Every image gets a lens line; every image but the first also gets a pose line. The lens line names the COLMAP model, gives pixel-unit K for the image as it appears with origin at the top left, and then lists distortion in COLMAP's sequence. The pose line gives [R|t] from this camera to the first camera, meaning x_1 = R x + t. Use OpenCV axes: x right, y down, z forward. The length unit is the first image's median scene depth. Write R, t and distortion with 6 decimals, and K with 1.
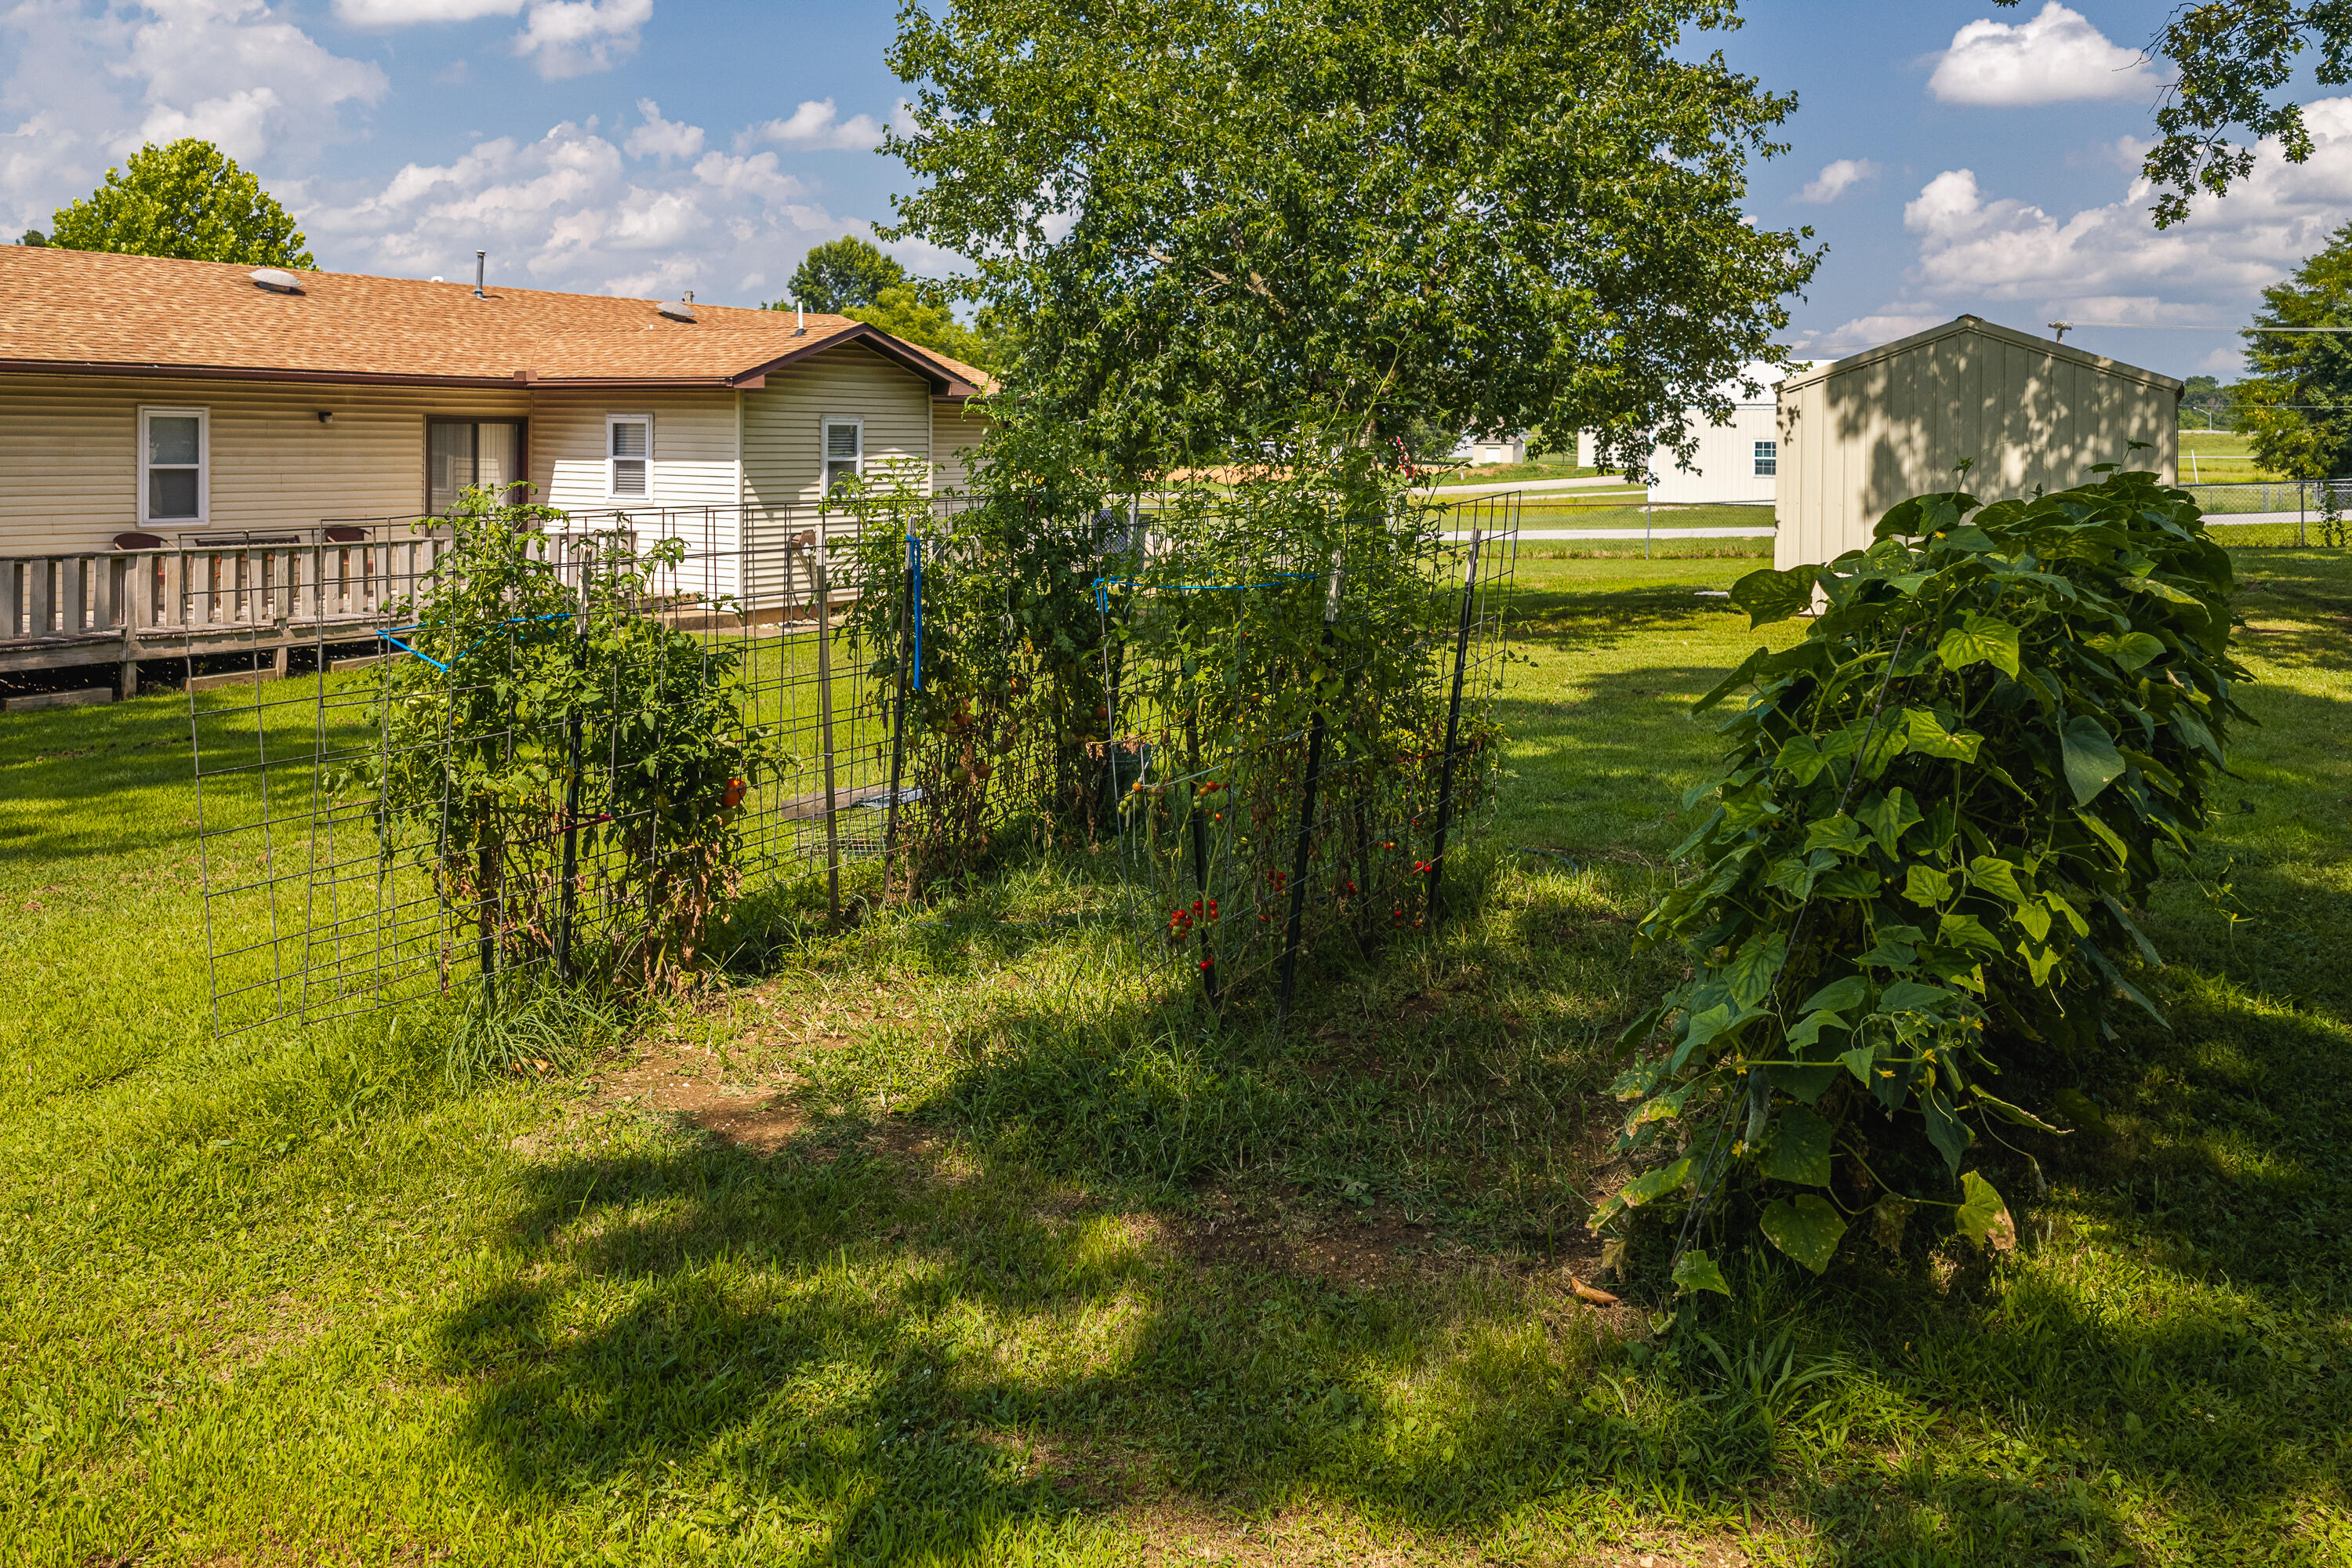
lens RADIAL K [[2051.2, 0, 1175.5], [0, 2051.2, 487.7], [0, 0, 1]] dist [0.025100, 0.008837]
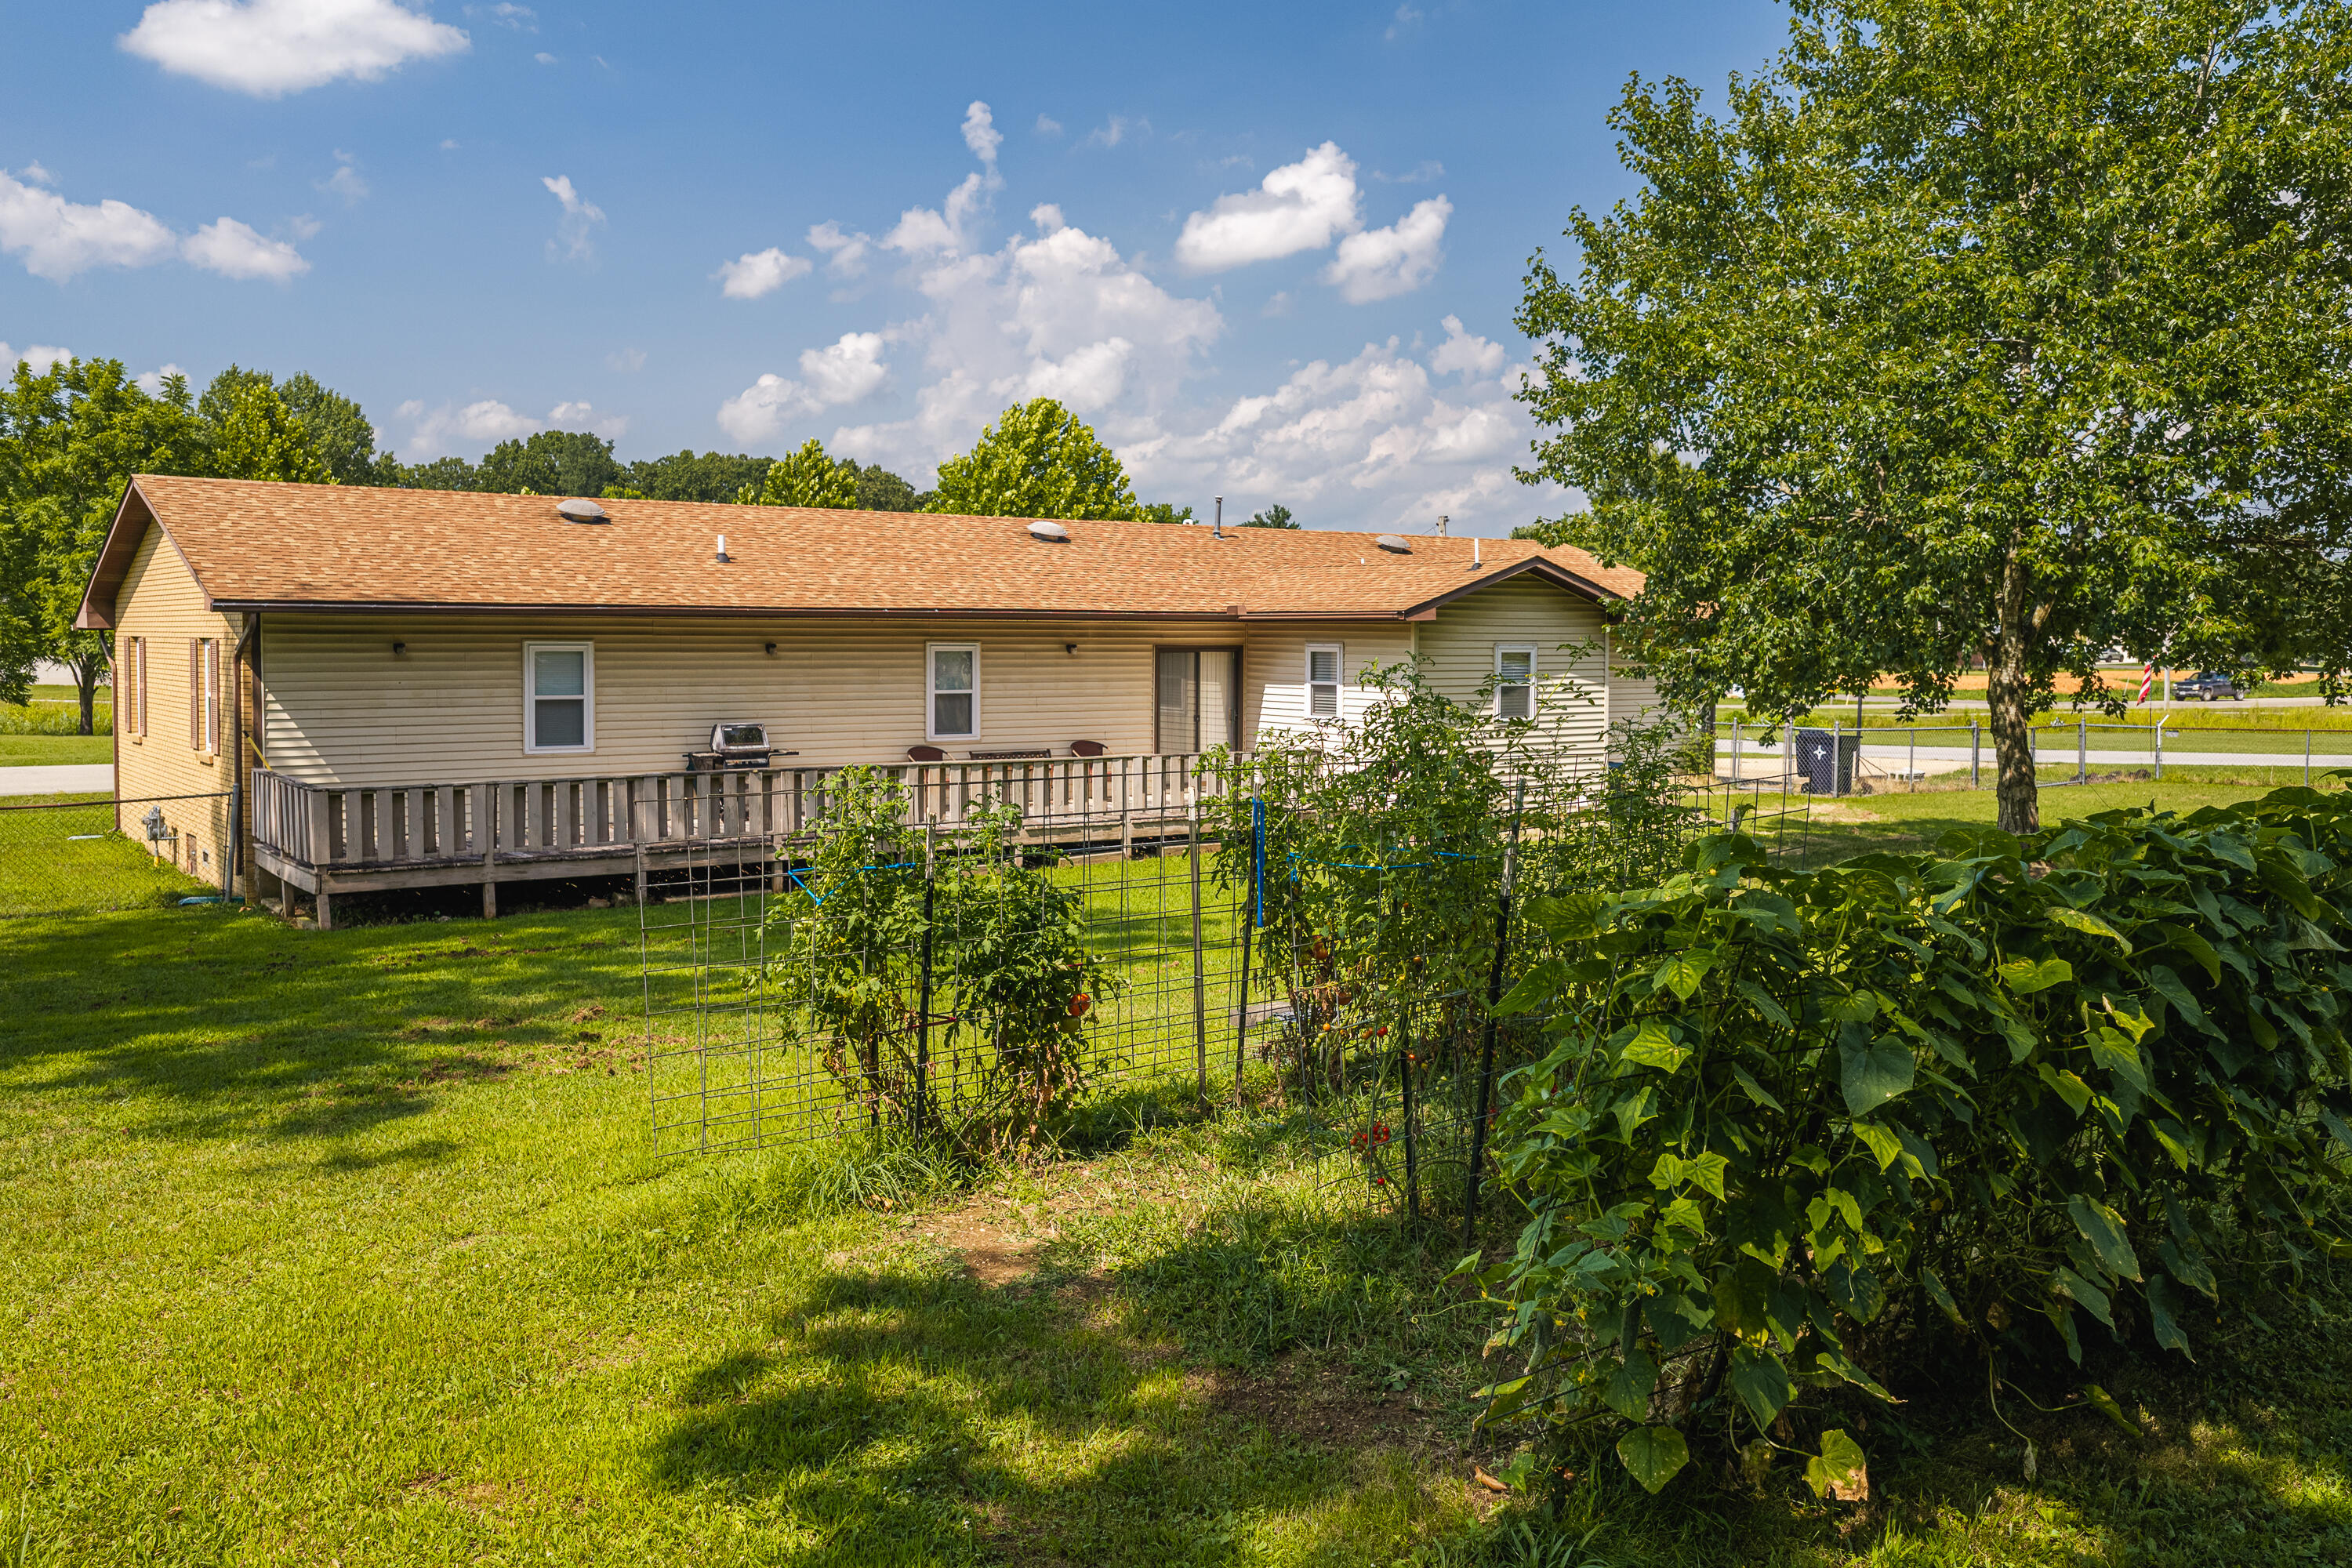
lens RADIAL K [[1974.5, 0, 1175.9], [0, 1974.5, 757.9], [0, 0, 1]] dist [0.037857, -0.018174]
pose [[0.921048, 0.016810, -0.389086, 0.086550], [-0.003315, 0.999370, 0.035329, -0.012629], [0.389435, -0.031250, 0.920524, -0.021853]]
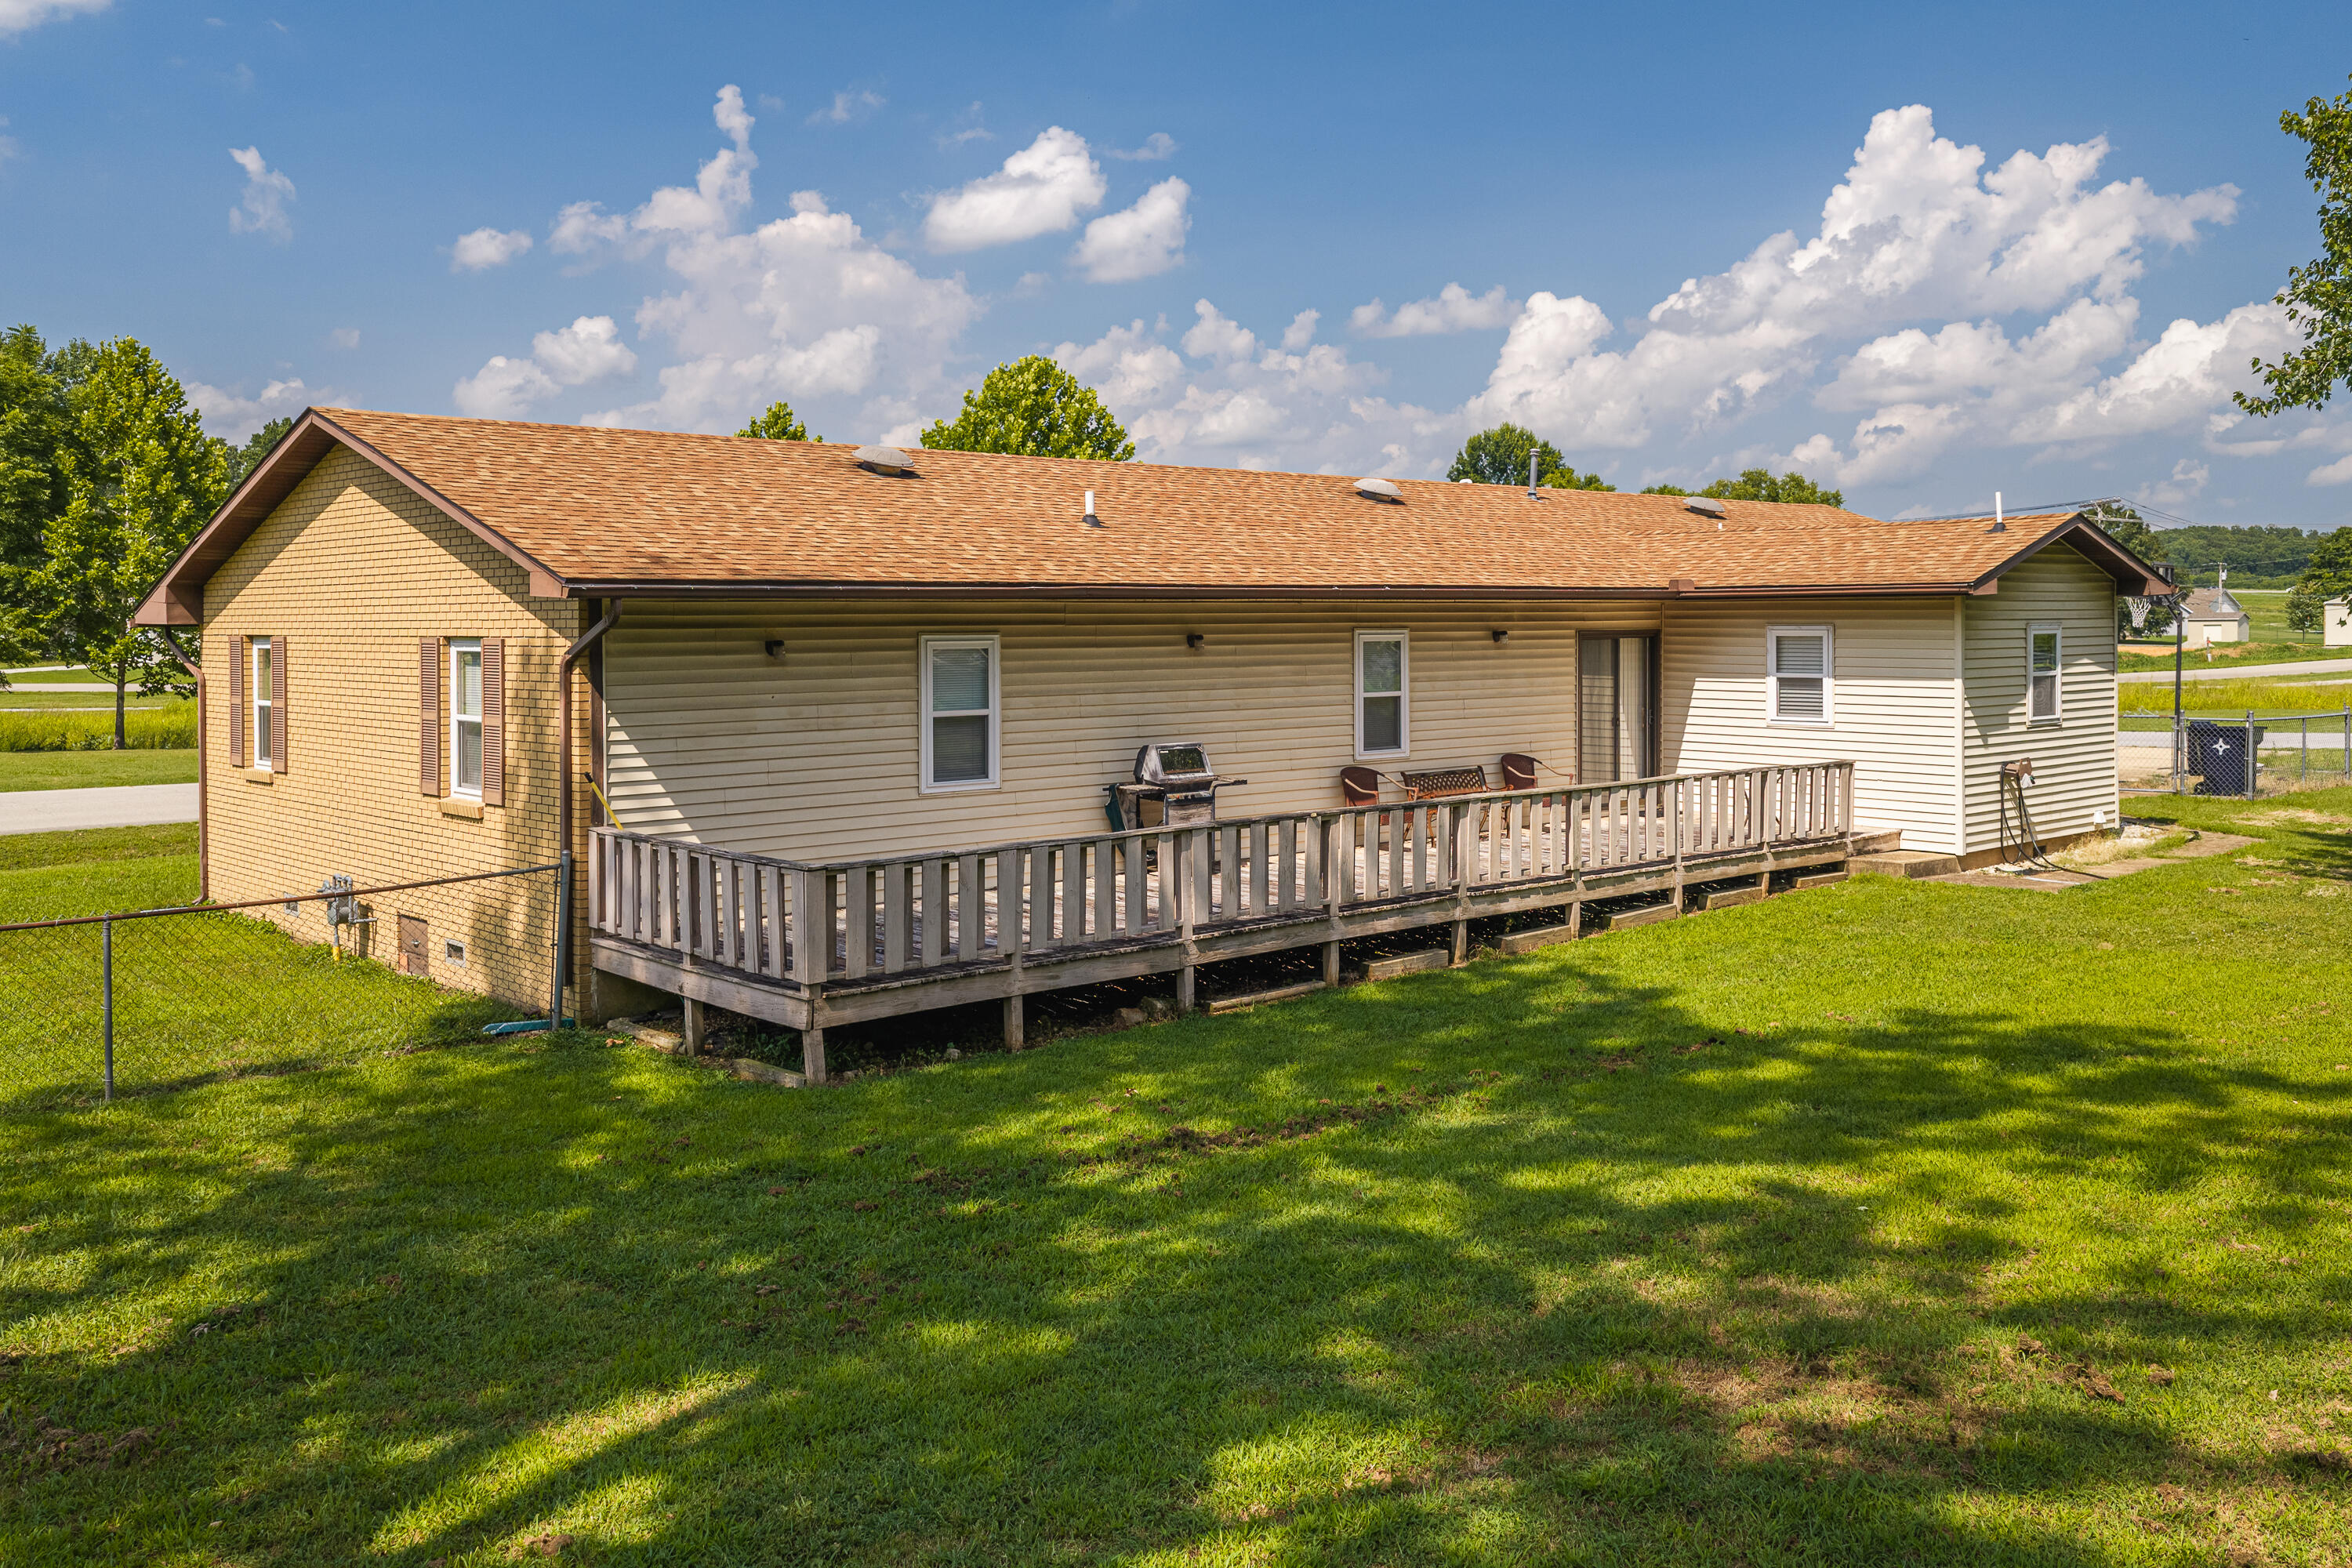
lens RADIAL K [[1974.5, 0, 1181.9], [0, 1974.5, 737.4], [0, 0, 1]] dist [0.037857, -0.018174]
pose [[0.959074, -0.000234, -0.283156, -0.308558], [0.010189, 0.999381, 0.033684, -0.021260], [0.282972, -0.035191, 0.958482, 0.115433]]
